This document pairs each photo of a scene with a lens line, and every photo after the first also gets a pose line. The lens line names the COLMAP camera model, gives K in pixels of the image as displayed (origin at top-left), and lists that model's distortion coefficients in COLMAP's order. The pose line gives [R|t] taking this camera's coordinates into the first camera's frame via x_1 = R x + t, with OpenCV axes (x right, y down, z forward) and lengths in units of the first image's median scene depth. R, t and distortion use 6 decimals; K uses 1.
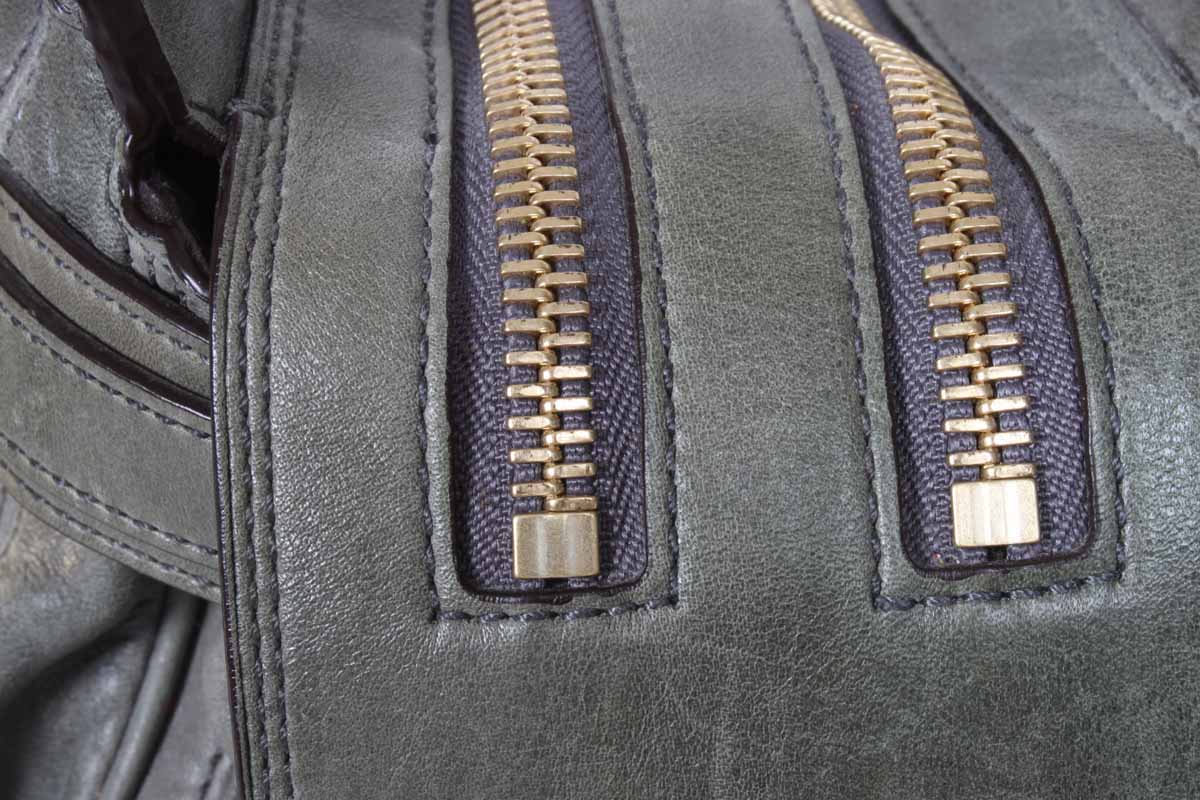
lens RADIAL K [[2754.0, 0, 600.3], [0, 2754.0, 399.5], [0, 0, 1]] dist [0.094575, 0.000000]
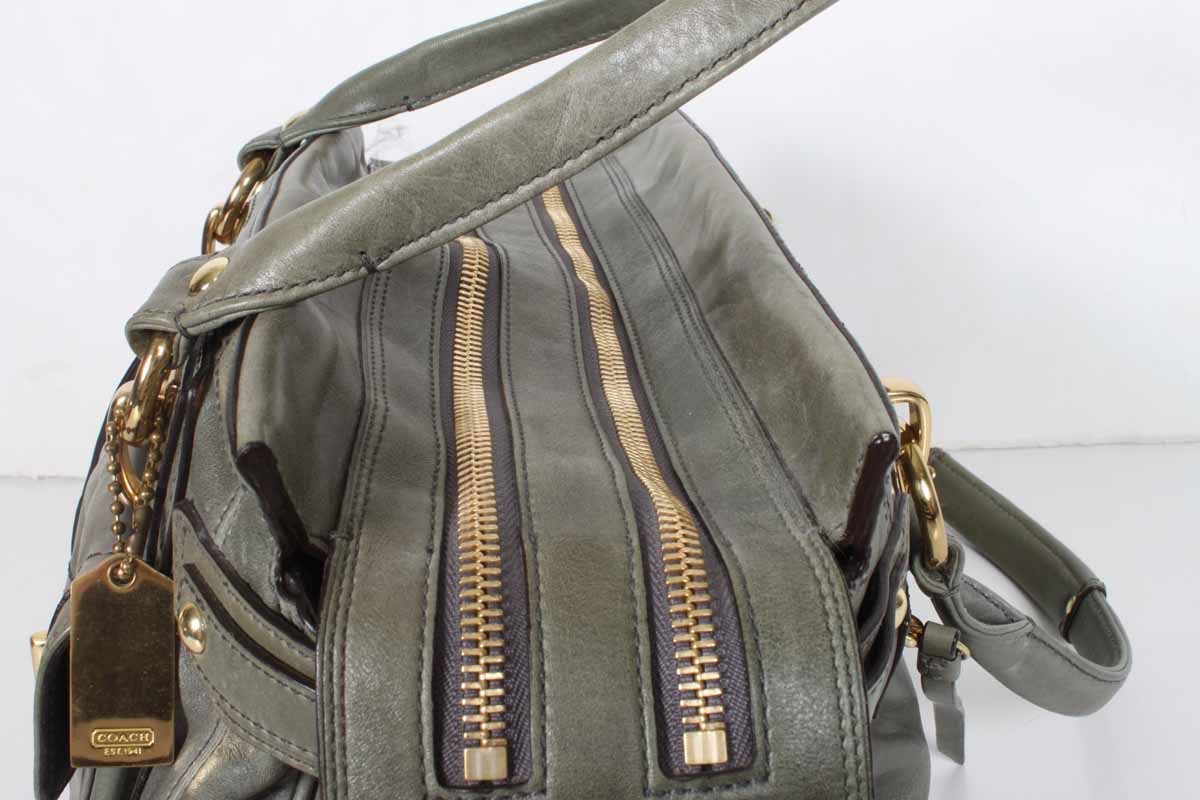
lens RADIAL K [[1554.5, 0, 601.0], [0, 1554.5, 401.2], [0, 0, 1]] dist [-0.044692, 0.000000]
pose [[0.999991, 0.002946, 0.002957, 0.061907], [-0.002639, 0.995085, -0.098991, -0.095073], [-0.003234, 0.098982, 0.995084, -0.142344]]
